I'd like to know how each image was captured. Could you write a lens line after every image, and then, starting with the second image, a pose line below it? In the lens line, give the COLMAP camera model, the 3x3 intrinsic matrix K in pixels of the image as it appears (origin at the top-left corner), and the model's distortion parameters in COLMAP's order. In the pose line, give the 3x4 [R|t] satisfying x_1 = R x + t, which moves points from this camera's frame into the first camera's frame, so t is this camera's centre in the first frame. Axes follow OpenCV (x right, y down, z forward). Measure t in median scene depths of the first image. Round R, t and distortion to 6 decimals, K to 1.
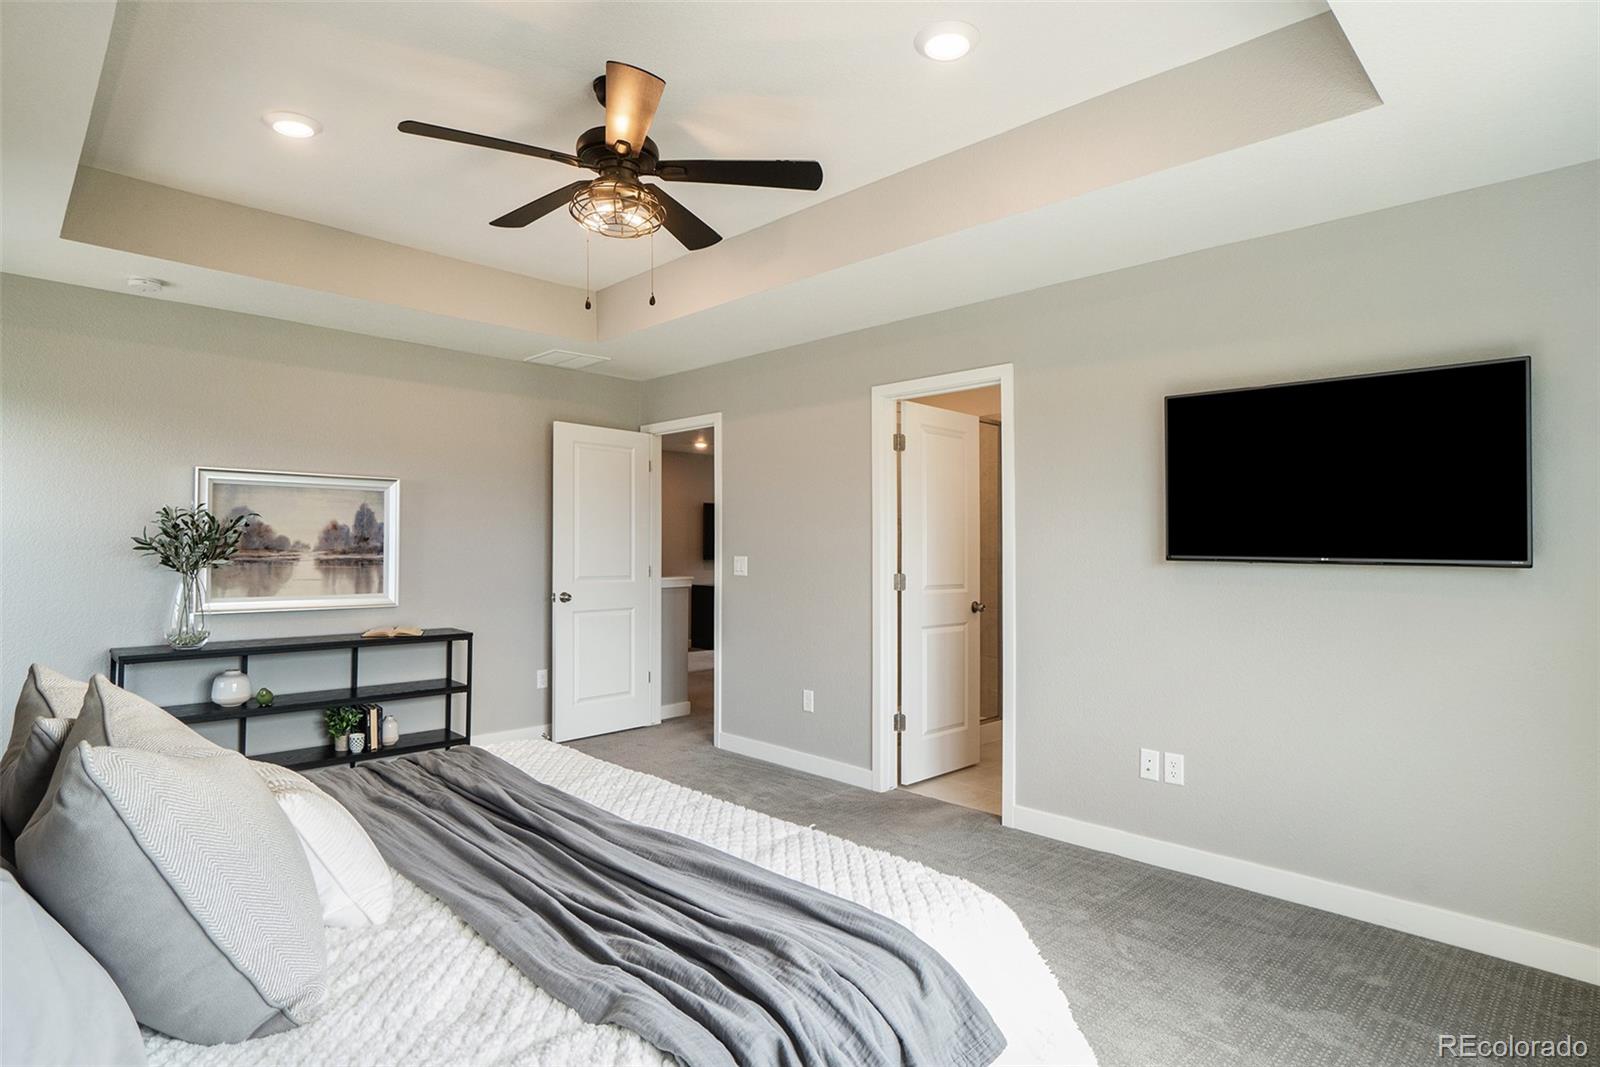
lens RADIAL K [[839.3, 0, 792.8], [0, 839.3, 539.8], [0, 0, 1]] dist [0.002504, 0.004006]
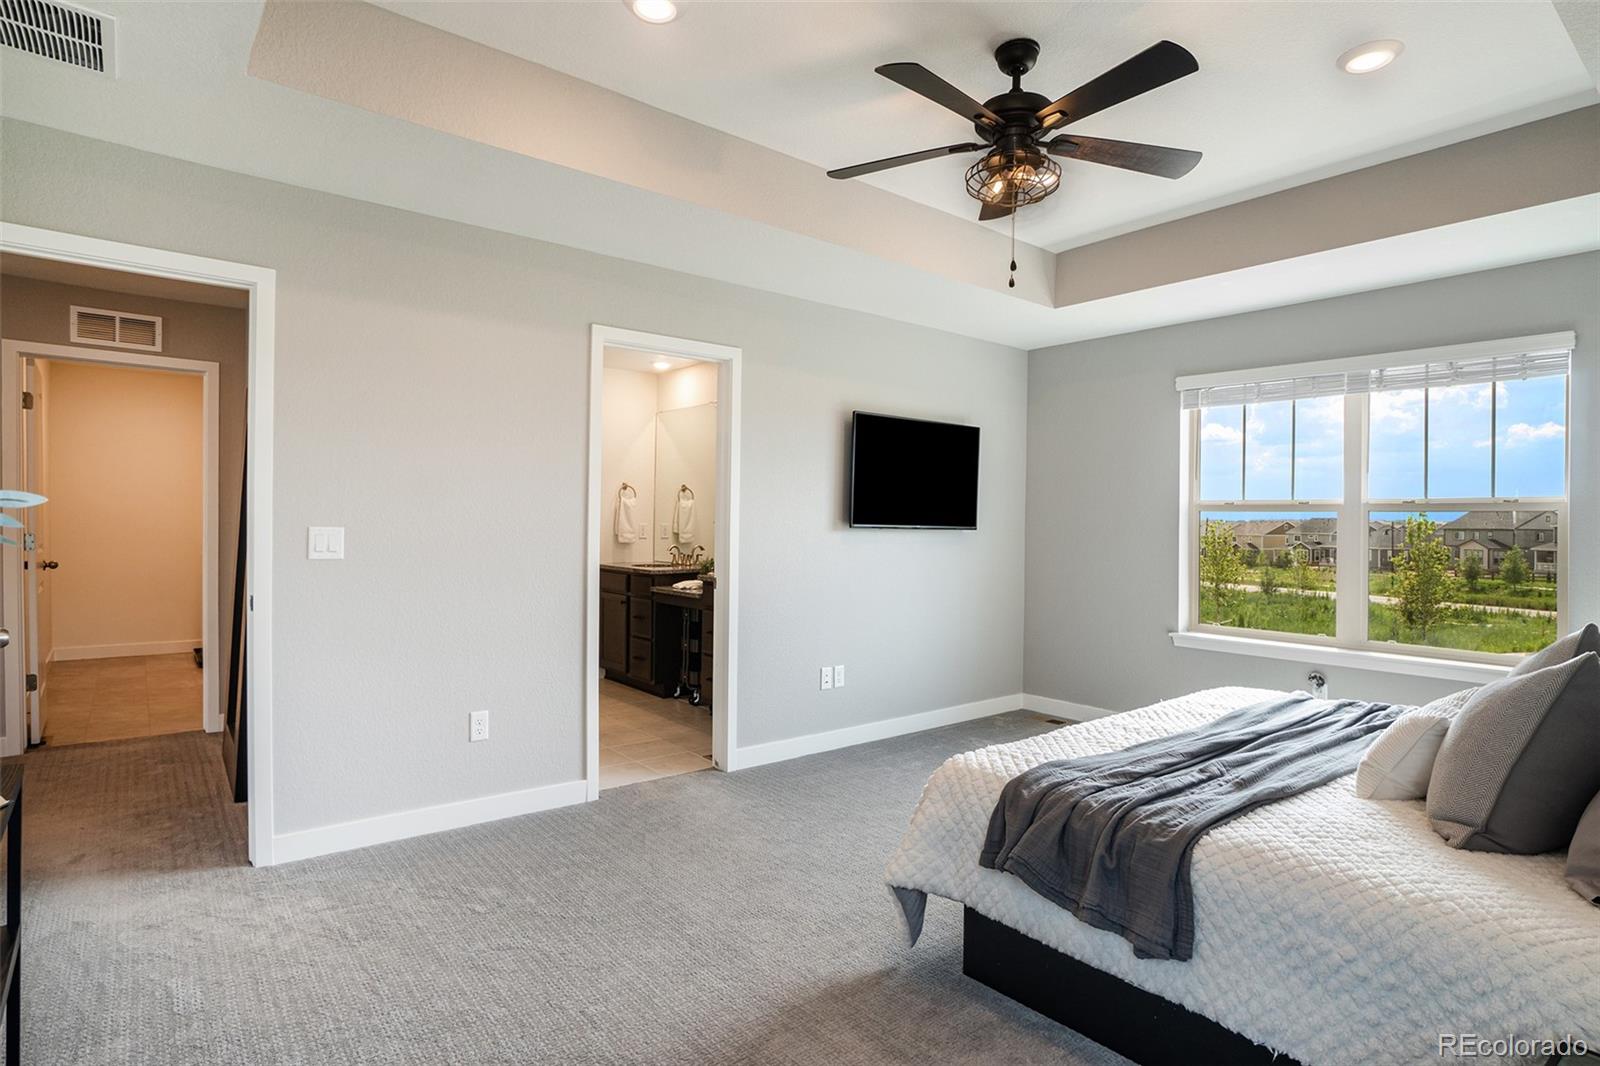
lens RADIAL K [[839.3, 0, 797.7], [0, 839.3, 525.1], [0, 0, 1]] dist [0.002504, 0.004006]
pose [[0.114101, -0.010091, 0.993418, -0.606472], [-0.024841, 0.999607, 0.013007, 0.002486], [-0.993158, -0.026162, 0.113806, 0.589322]]
